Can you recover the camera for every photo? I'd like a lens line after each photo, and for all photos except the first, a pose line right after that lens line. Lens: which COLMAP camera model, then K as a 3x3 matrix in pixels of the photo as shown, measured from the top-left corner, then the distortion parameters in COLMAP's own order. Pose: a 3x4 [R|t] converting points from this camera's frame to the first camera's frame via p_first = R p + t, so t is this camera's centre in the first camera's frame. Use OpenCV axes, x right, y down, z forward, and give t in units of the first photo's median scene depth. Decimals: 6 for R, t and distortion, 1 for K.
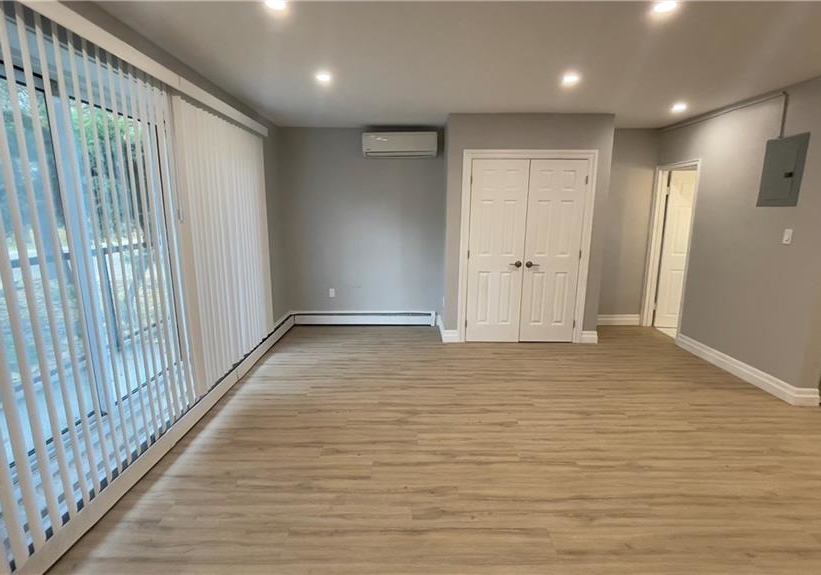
lens RADIAL K [[414.6, 0, 410.5], [0, 414.6, 287.5], [0, 0, 1]] dist [0.025104, -0.032725]
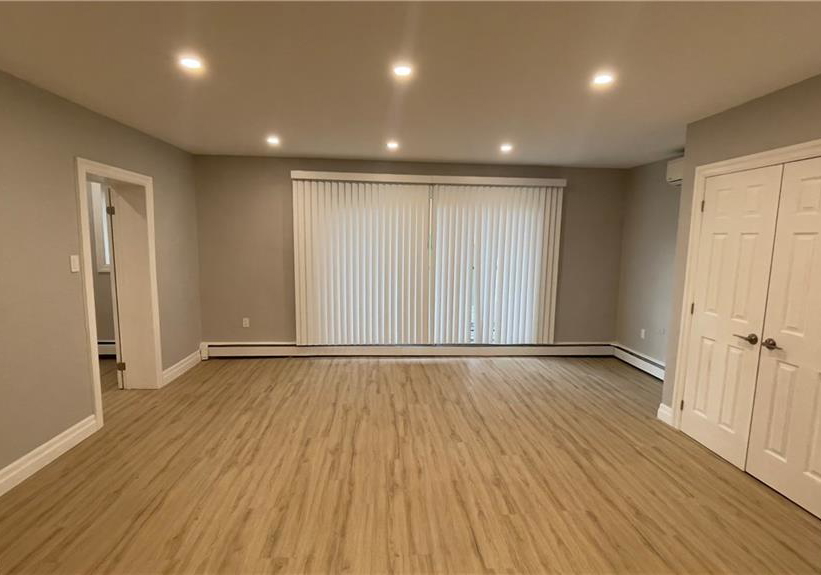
lens RADIAL K [[414.6, 0, 410.5], [0, 414.6, 287.5], [0, 0, 1]] dist [0.025104, -0.032725]
pose [[0.069525, 0.112090, -0.991263, 1.098474], [-0.198731, 0.975307, 0.096347, -0.120097], [0.977585, 0.190296, 0.090084, 0.616650]]
